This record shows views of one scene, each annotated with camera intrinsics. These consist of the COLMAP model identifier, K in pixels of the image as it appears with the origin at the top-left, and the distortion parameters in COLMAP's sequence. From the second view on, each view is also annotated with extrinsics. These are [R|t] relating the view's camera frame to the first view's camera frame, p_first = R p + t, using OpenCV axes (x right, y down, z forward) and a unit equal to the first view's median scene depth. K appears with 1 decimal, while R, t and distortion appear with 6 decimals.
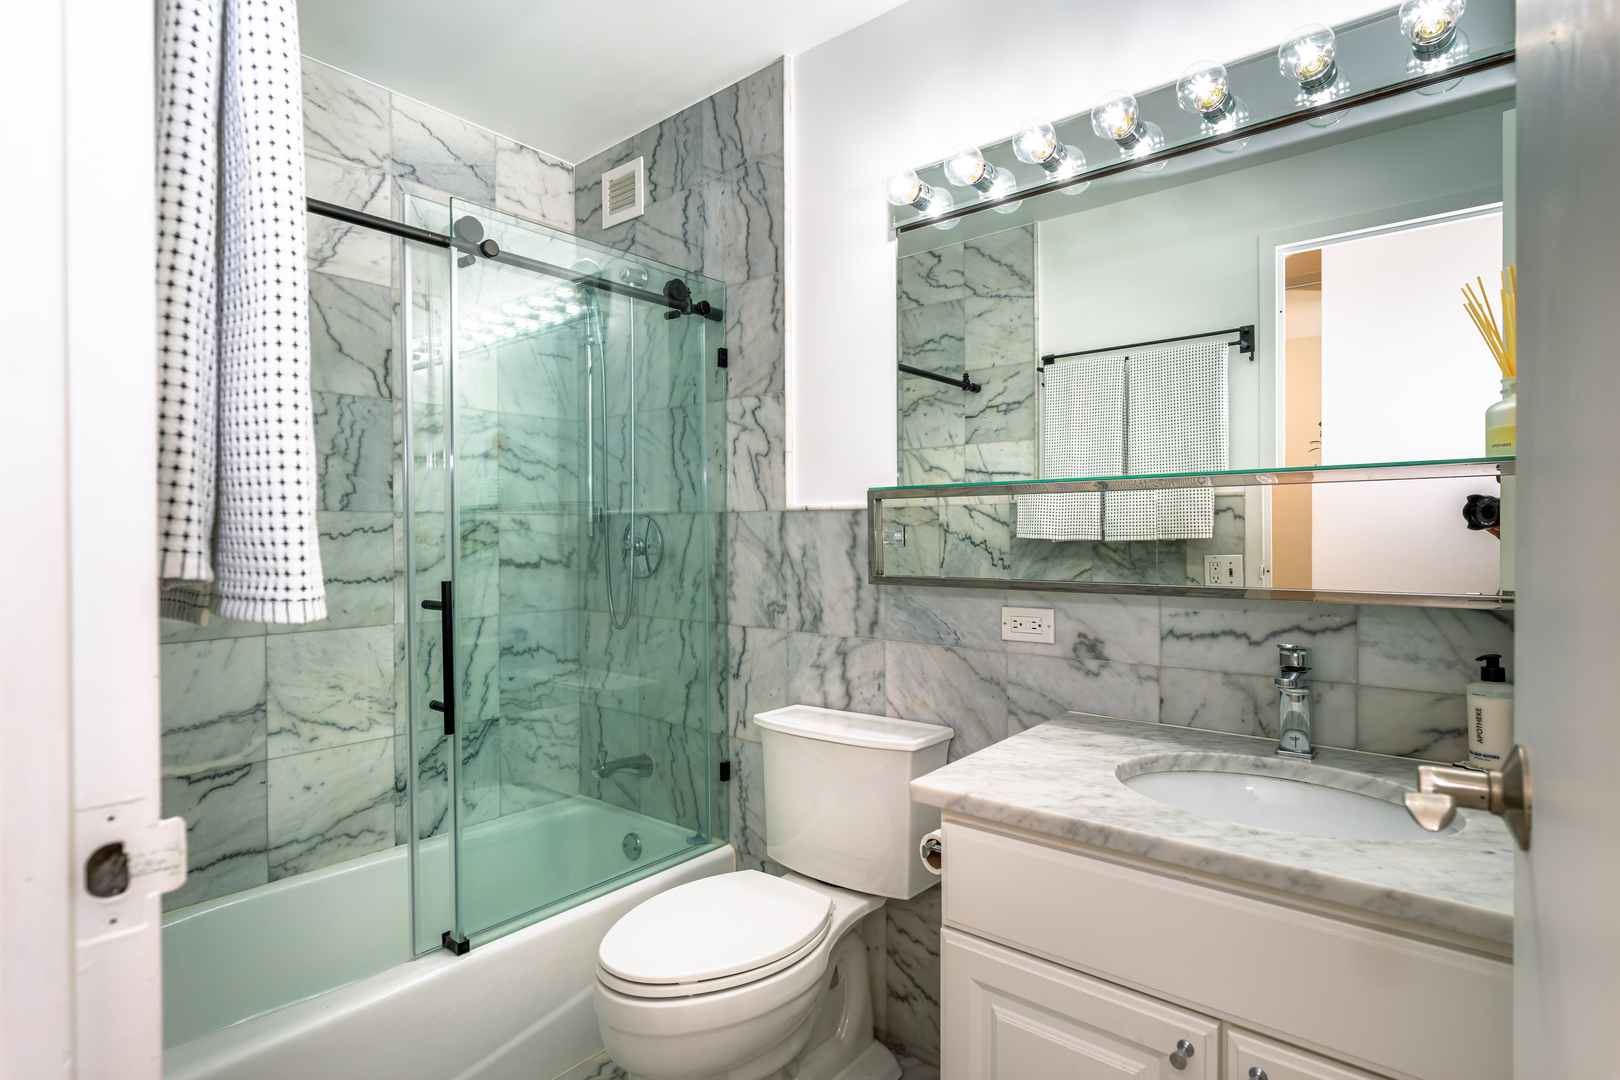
lens RADIAL K [[841.2, 0, 804.3], [0, 841.2, 538.4], [0, 0, 1]] dist [0.000230, 0.001006]
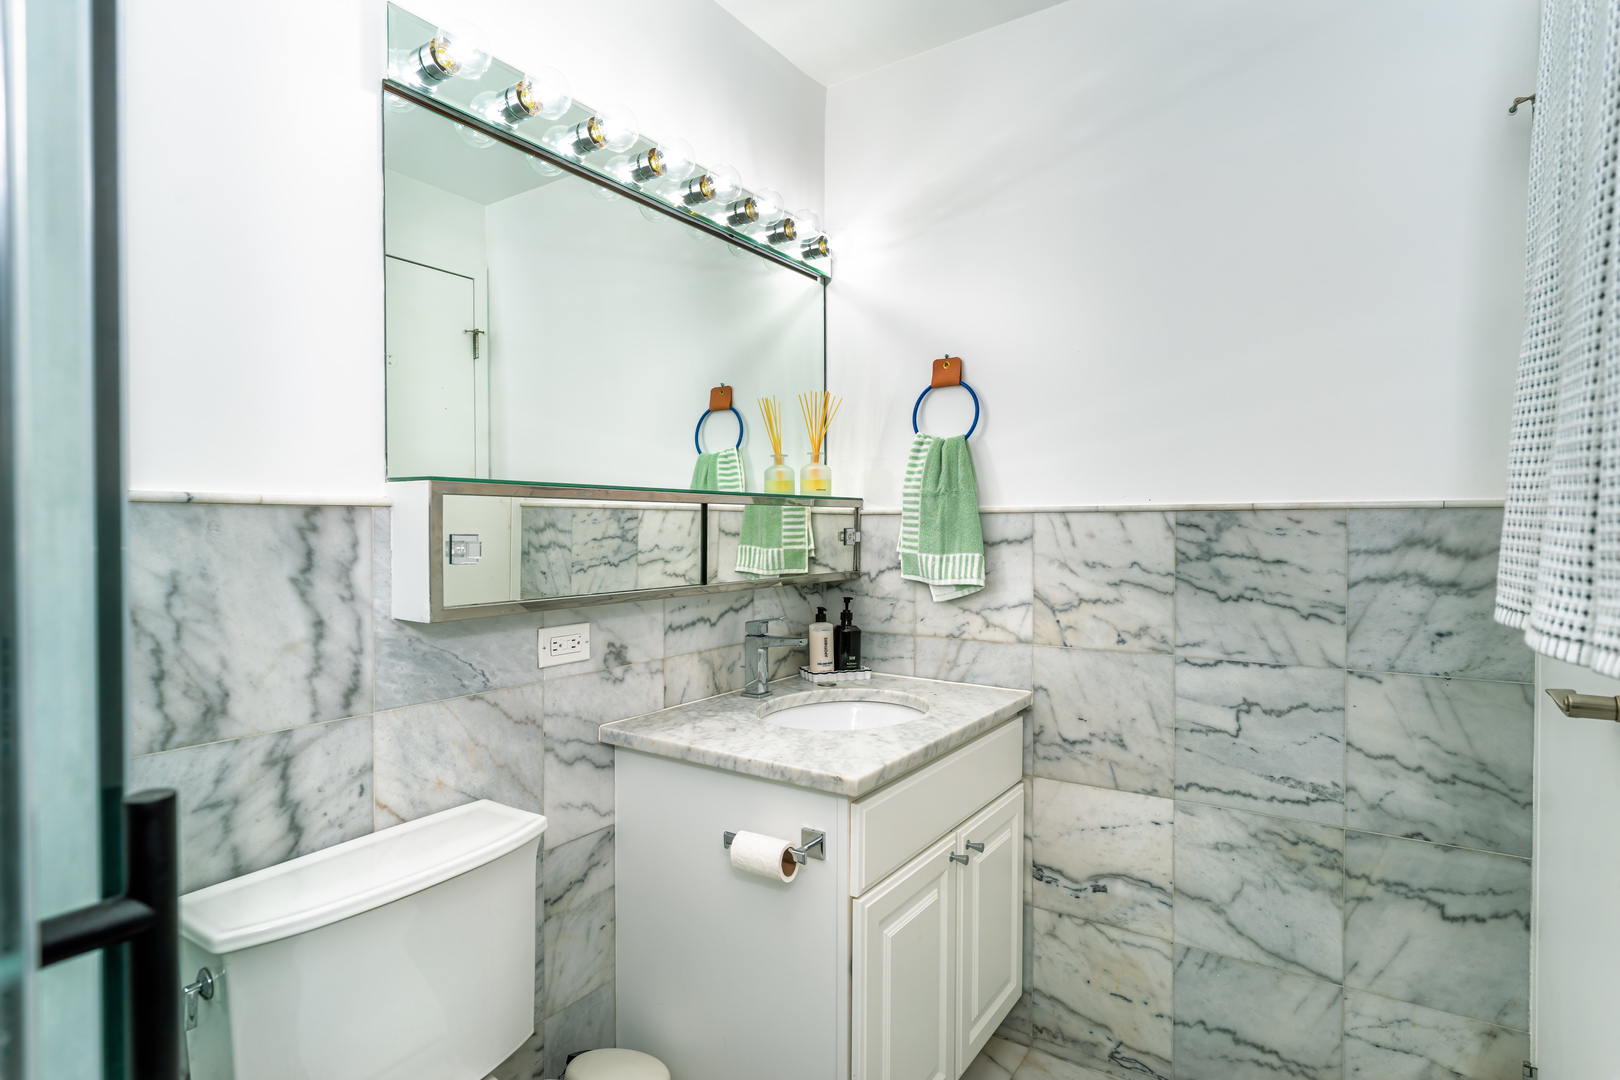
lens RADIAL K [[841.2, 0, 804.3], [0, 841.2, 538.4], [0, 0, 1]] dist [0.000230, 0.001006]
pose [[-0.108256, -0.005943, 0.994105, -0.619137], [0.010791, 0.999916, 0.007153, -0.013323], [-0.994065, 0.011502, -0.108182, 0.800168]]
